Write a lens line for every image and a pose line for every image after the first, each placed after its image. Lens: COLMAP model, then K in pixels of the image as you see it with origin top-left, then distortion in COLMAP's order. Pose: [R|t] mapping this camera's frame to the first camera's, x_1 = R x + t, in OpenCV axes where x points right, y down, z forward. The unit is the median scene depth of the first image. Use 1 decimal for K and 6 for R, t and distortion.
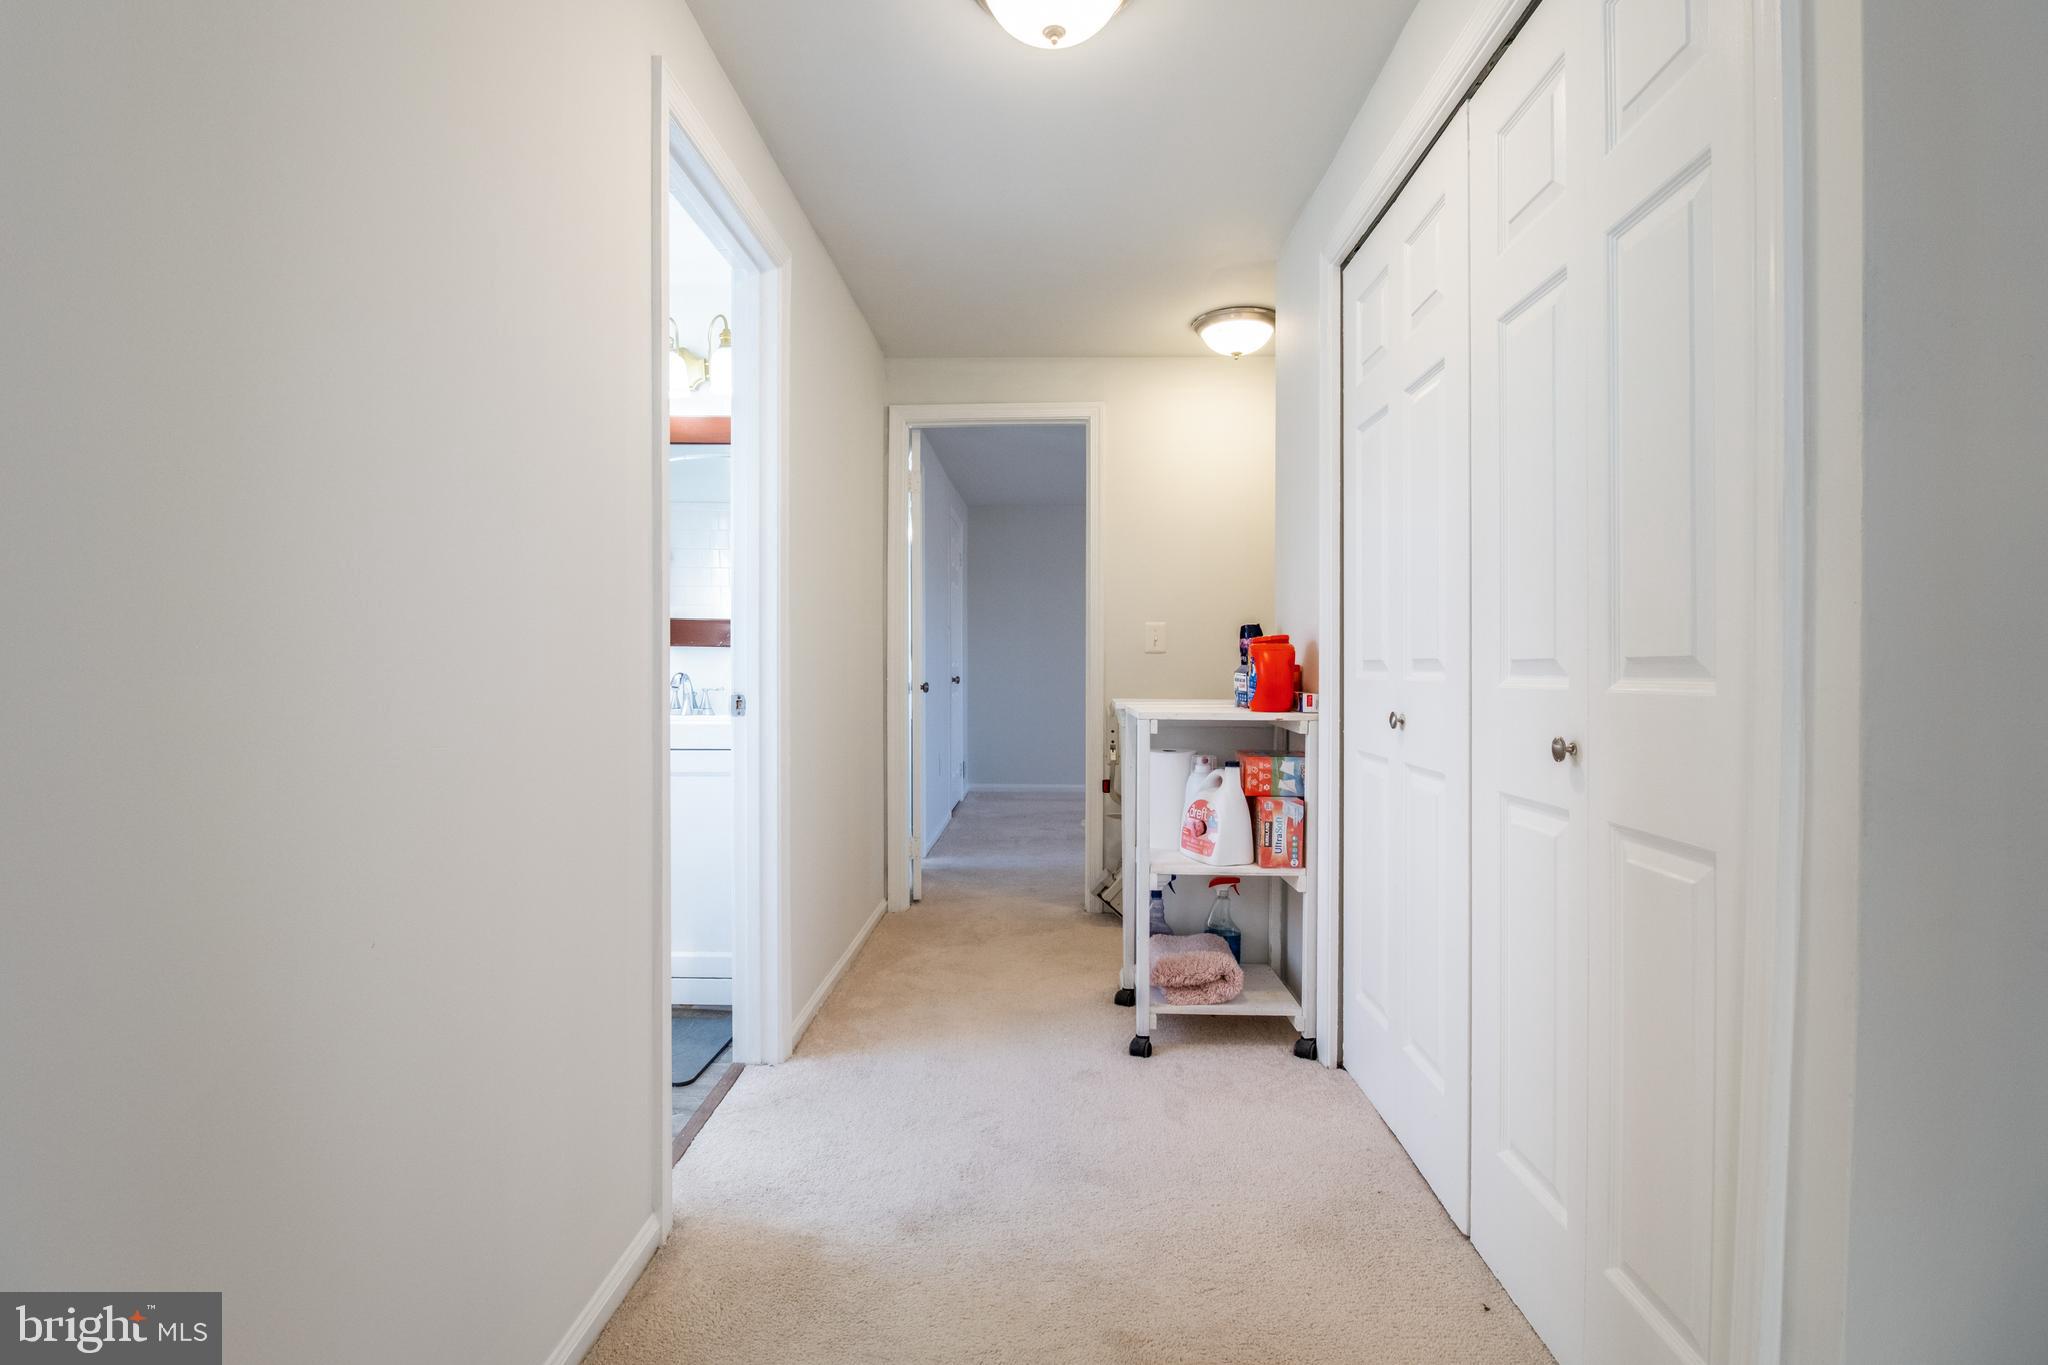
lens RADIAL K [[962.8, 0, 1022.0], [0, 962.8, 679.8], [0, 0, 1]] dist [-0.004572, -0.007735]
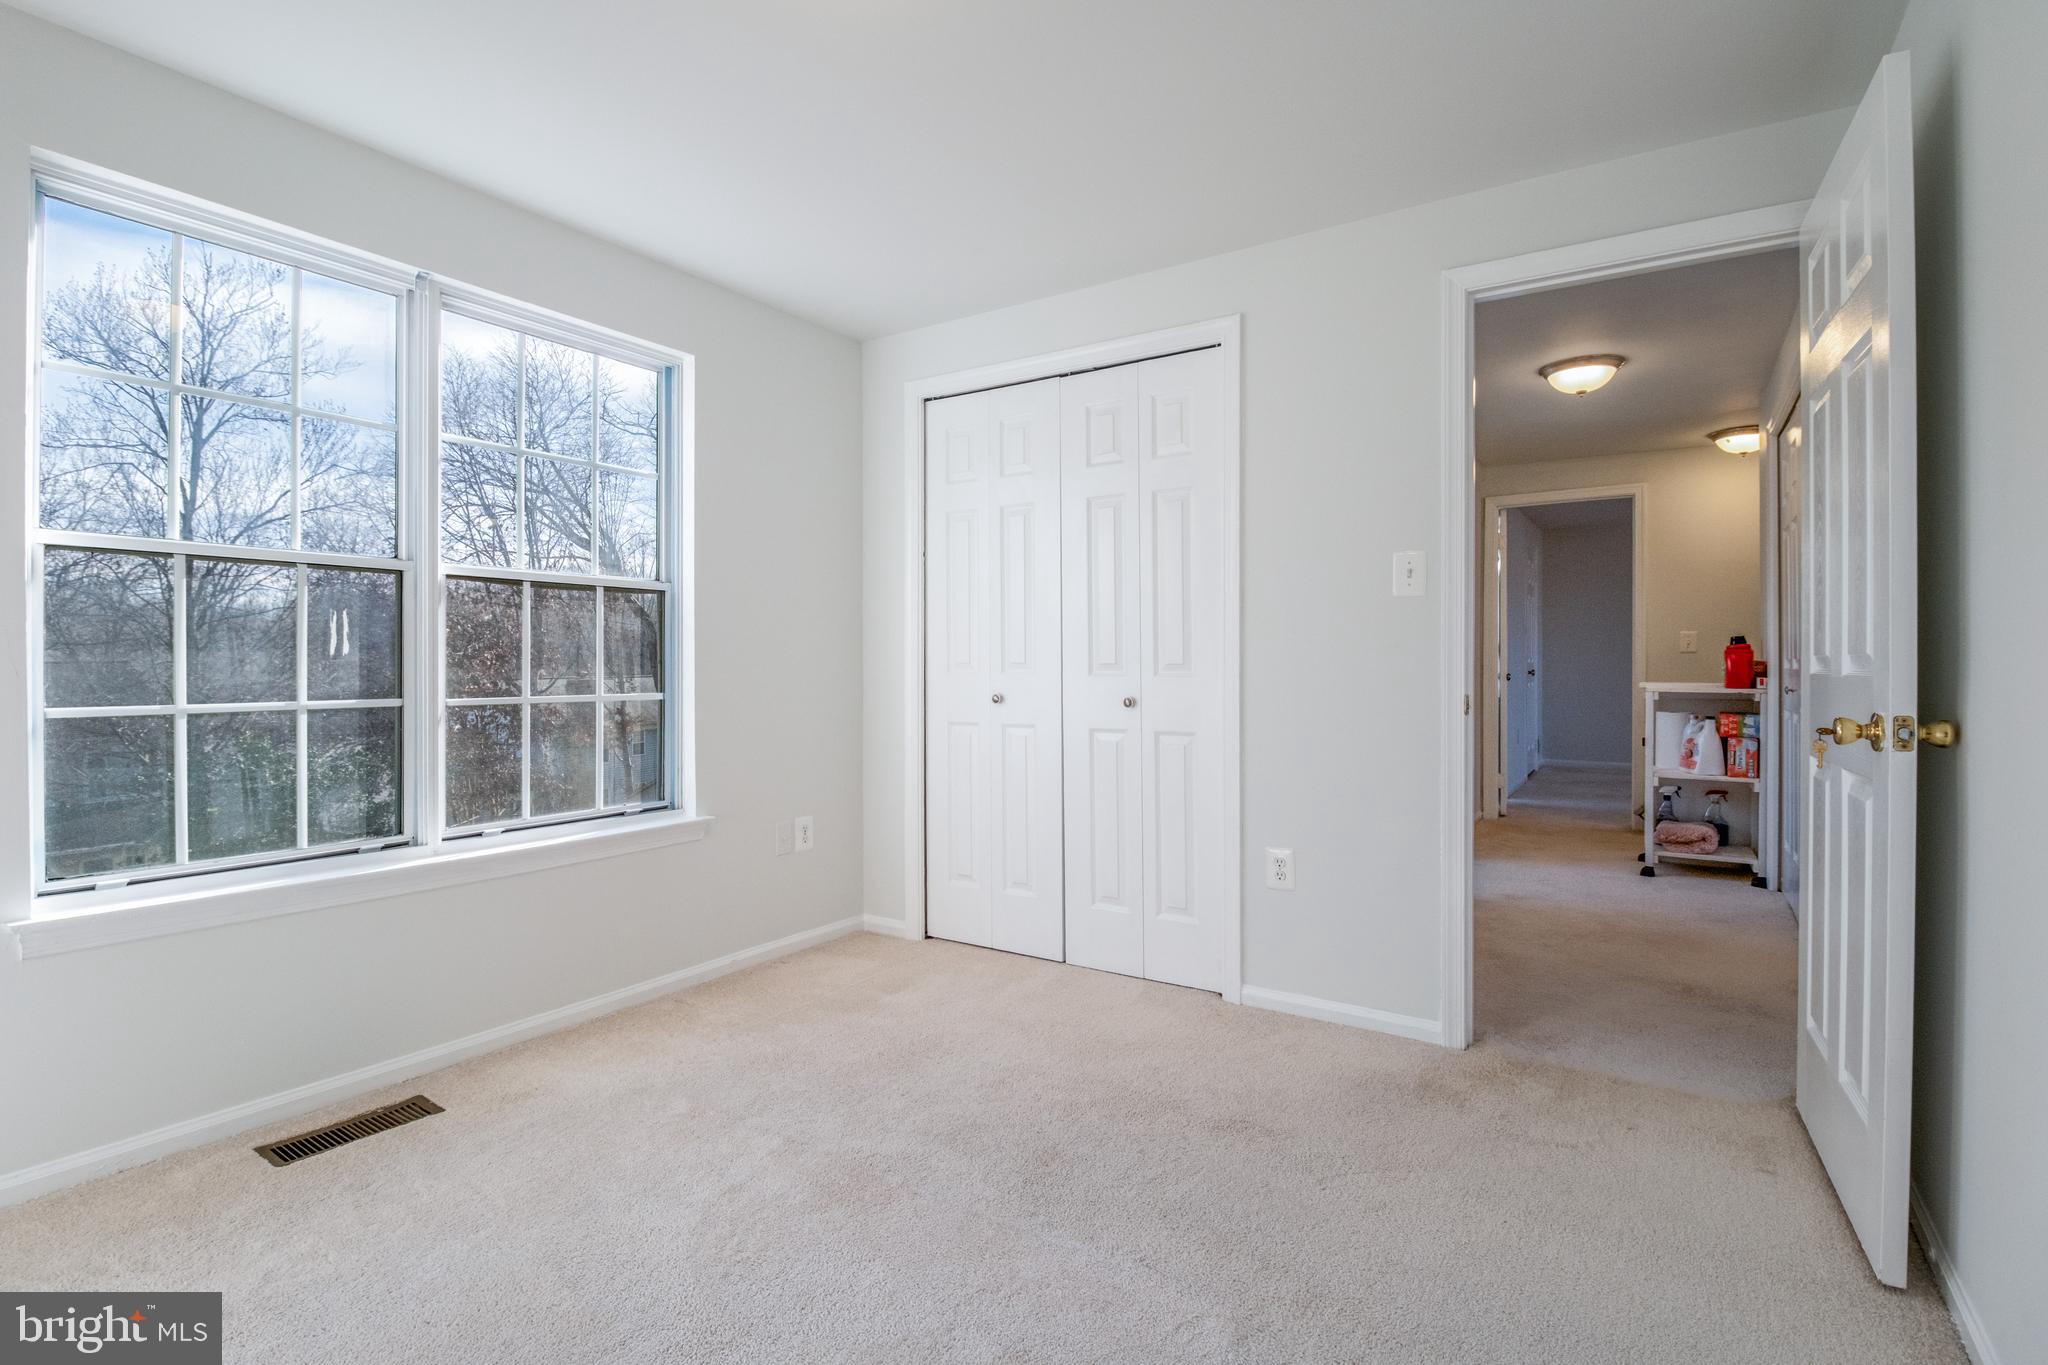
lens RADIAL K [[962.8, 0, 1019.9], [0, 962.8, 675.5], [0, 0, 1]] dist [-0.004572, -0.007735]
pose [[0.849342, 0.002942, -0.527834, 0.070840], [-0.001749, 0.999995, 0.002760, 0.007163], [0.527840, -0.001421, 0.849343, -1.146188]]
